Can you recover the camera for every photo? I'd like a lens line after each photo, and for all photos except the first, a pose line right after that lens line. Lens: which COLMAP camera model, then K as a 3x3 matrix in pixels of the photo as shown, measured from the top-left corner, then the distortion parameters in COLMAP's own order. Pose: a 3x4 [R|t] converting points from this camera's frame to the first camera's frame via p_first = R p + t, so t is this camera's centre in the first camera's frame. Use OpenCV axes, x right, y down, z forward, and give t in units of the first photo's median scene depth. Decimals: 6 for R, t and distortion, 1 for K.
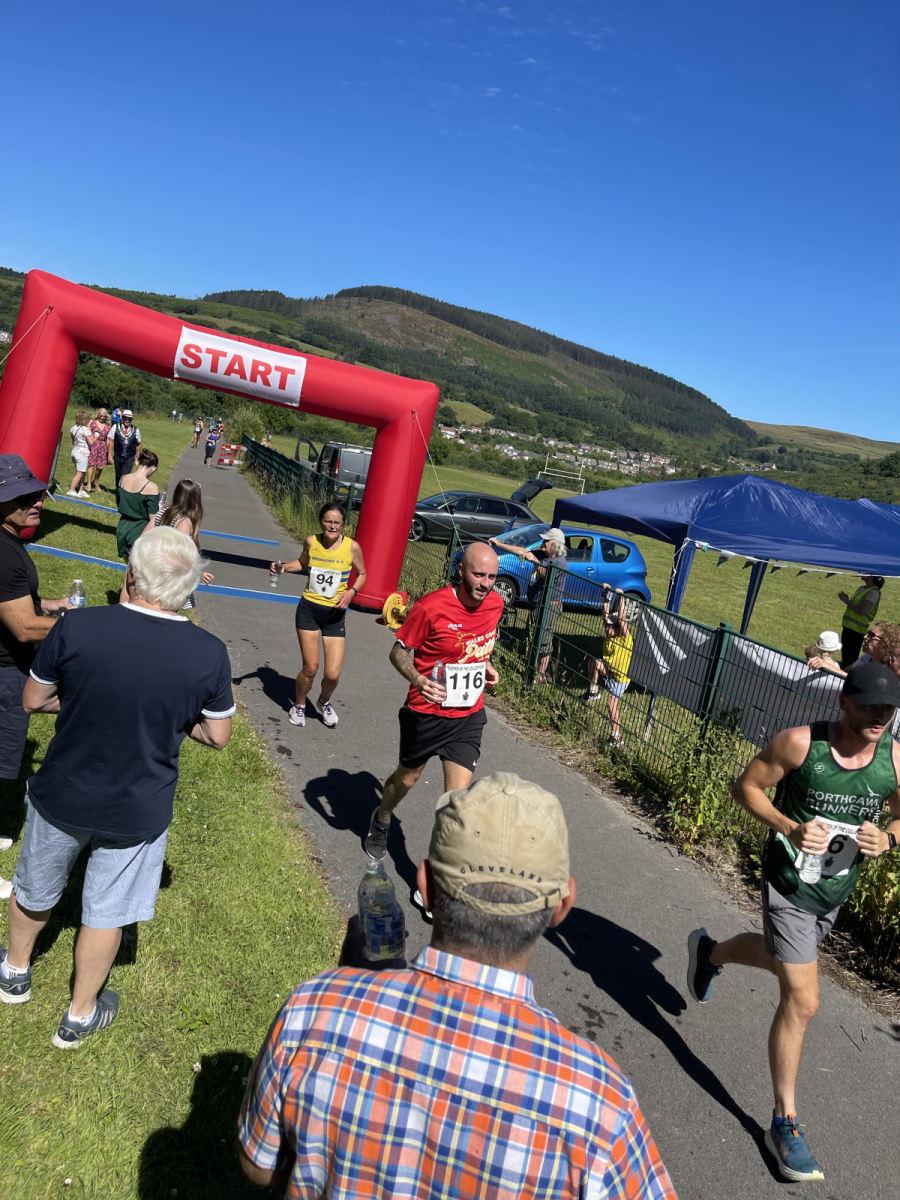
lens RADIAL K [[892.4, 0, 458.3], [0, 892.4, 613.3], [0, 0, 1]] dist [0.059479, -0.075093]
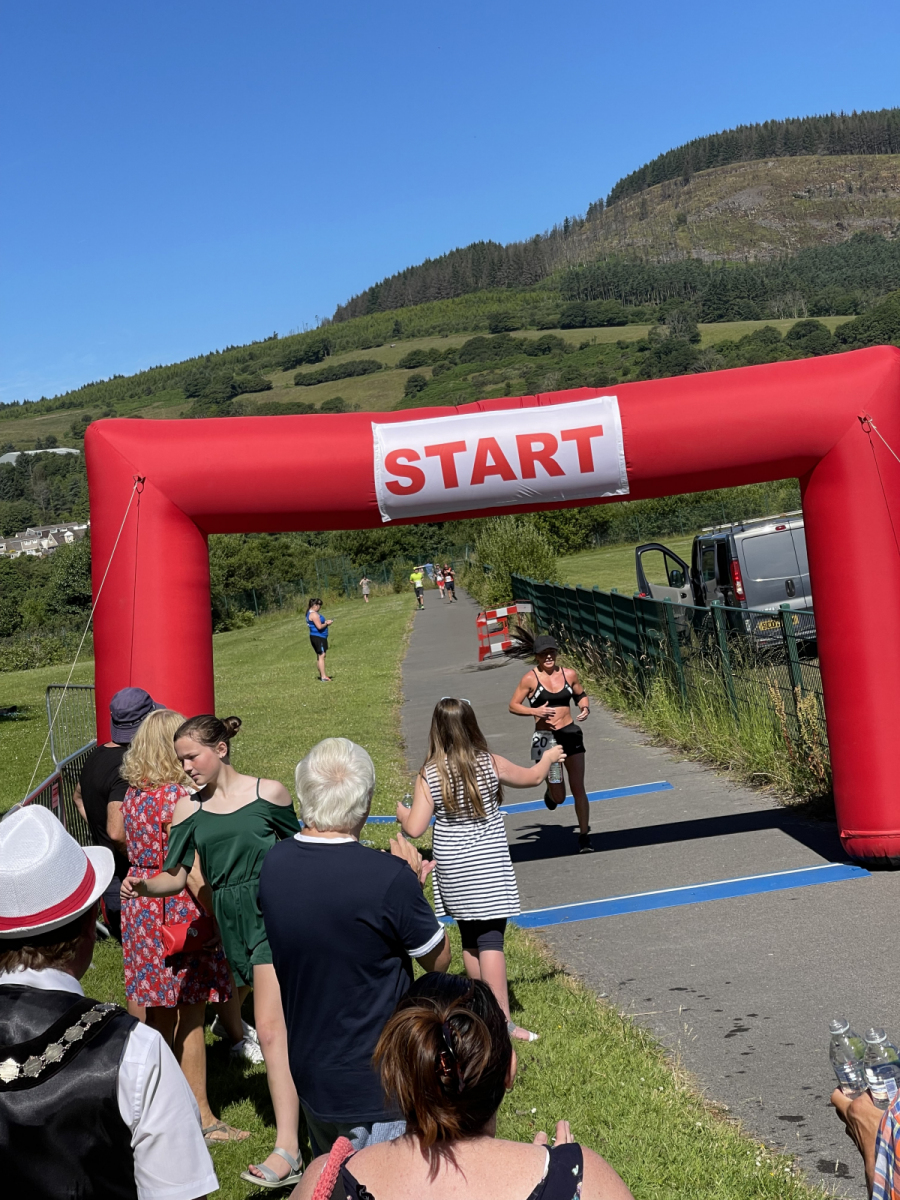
lens RADIAL K [[2198.5, 0, 450.0], [0, 2198.5, 600.0], [0, 0, 1]] dist [0.148192, 0.454501]
pose [[0.911126, -0.324602, -0.253936, 0.004307], [0.283145, 0.940747, -0.186612, 0.004726], [0.299464, 0.098126, 0.949048, -0.040740]]
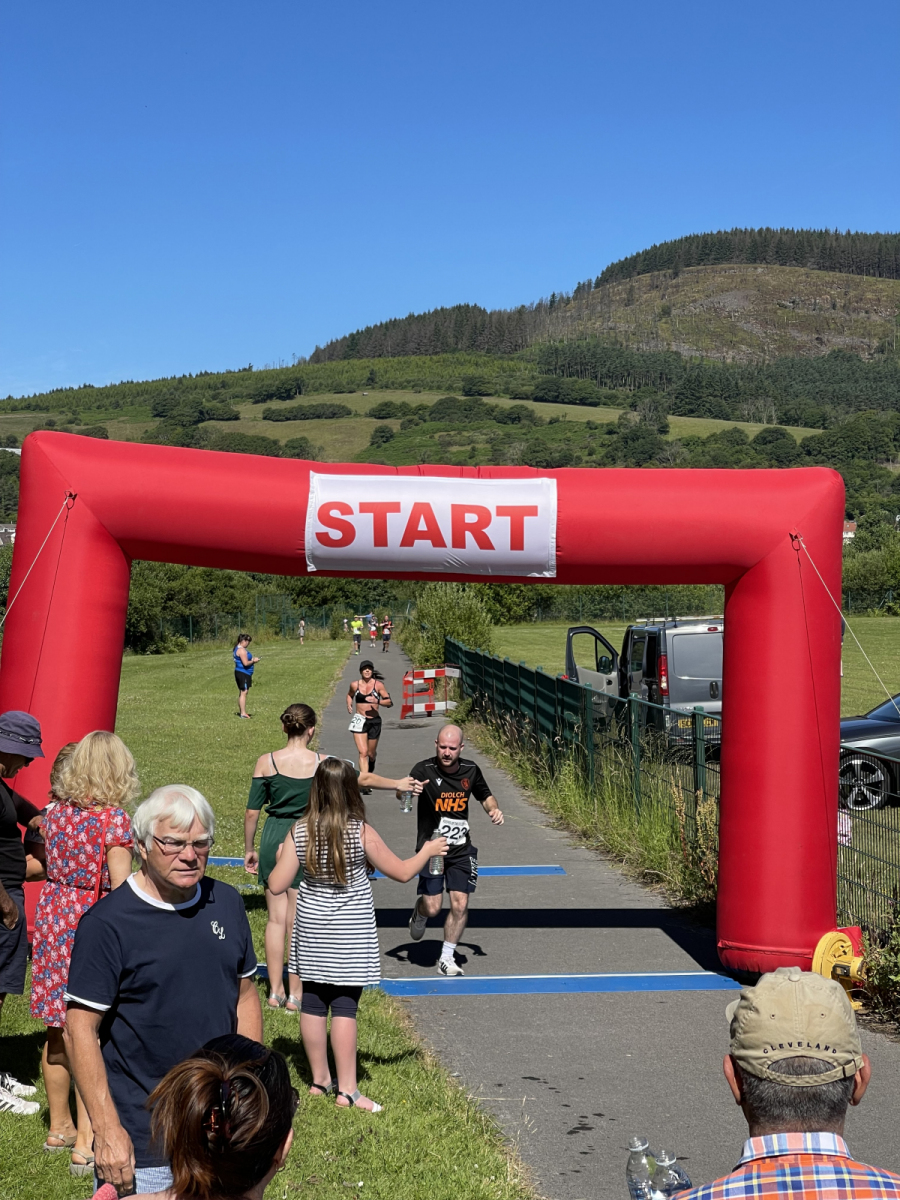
lens RADIAL K [[2198.5, 0, 450.0], [0, 2198.5, 600.0], [0, 0, 1]] dist [0.148192, 0.454501]
pose [[0.953925, -0.201803, -0.222043, 0.007825], [0.156528, 0.966052, -0.205528, 0.004542], [0.255981, 0.161302, 0.953129, -0.039720]]
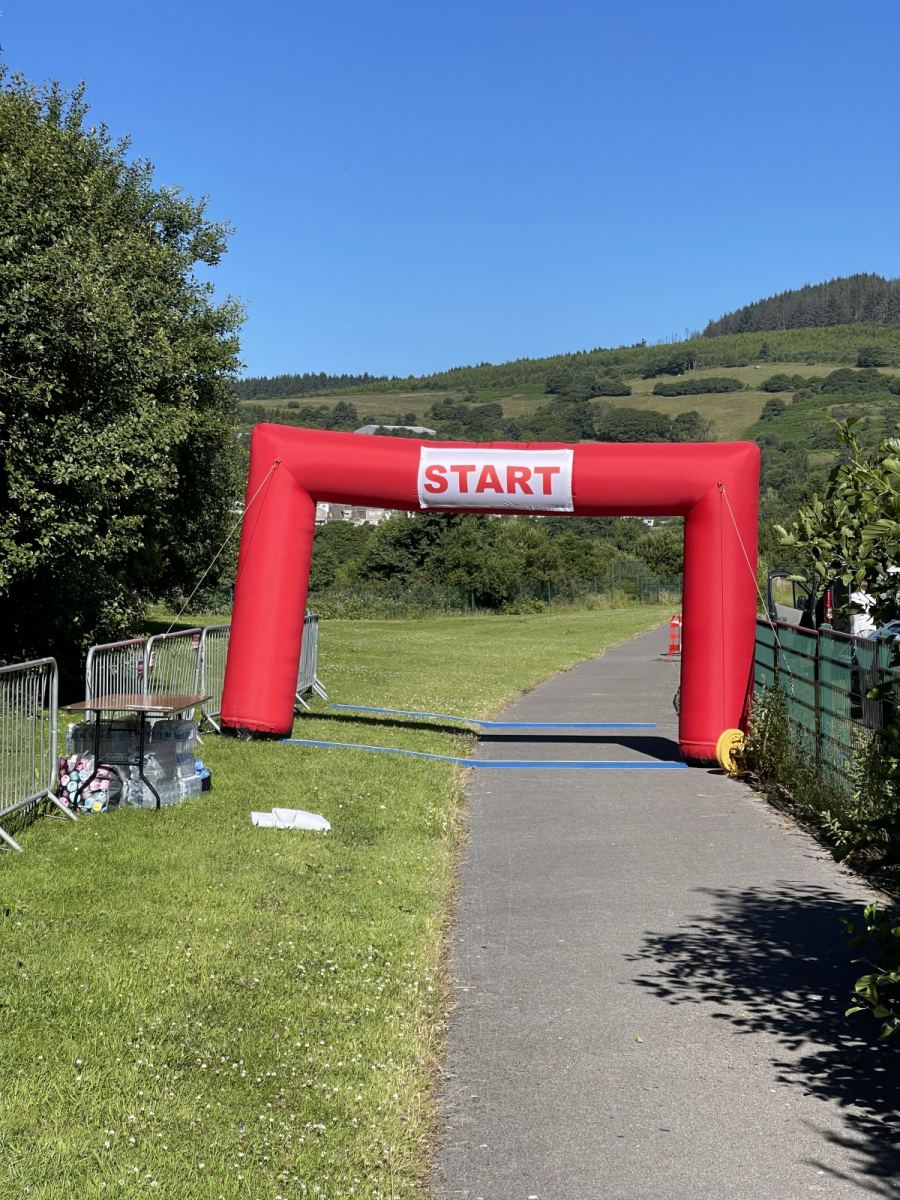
lens RADIAL K [[2198.5, 0, 450.0], [0, 2198.5, 600.0], [0, 0, 1]] dist [0.148192, 0.454501]
pose [[0.899301, -0.194101, -0.391896, 0.129459], [0.113758, 0.969086, -0.218931, 0.070357], [0.422276, 0.152303, 0.893581, -0.207090]]
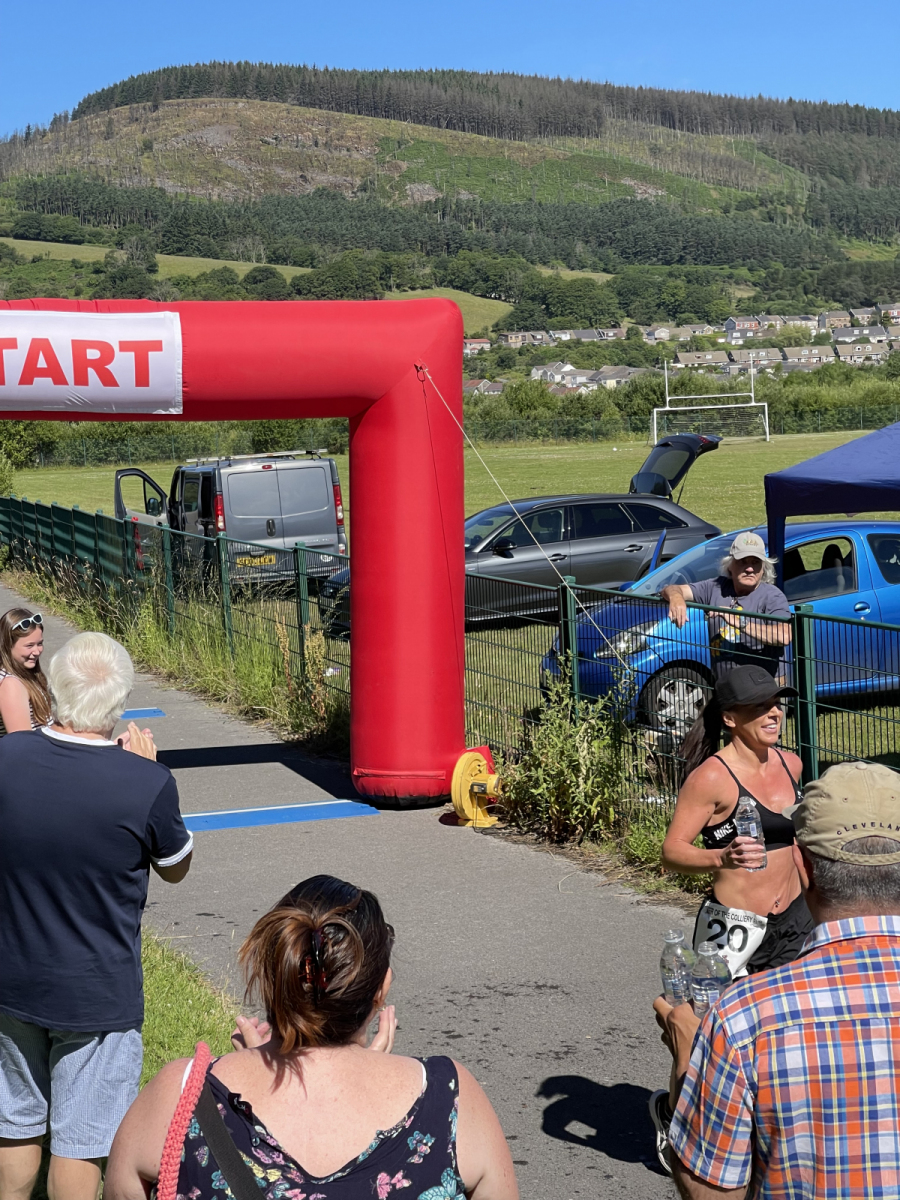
lens RADIAL K [[2198.5, 0, 450.0], [0, 2198.5, 600.0], [0, 0, 1]] dist [0.148192, 0.454501]
pose [[0.973589, -0.227660, -0.017155, -0.012378], [0.225167, 0.969907, -0.092628, 0.001303], [0.037727, 0.086319, 0.995553, -0.040800]]
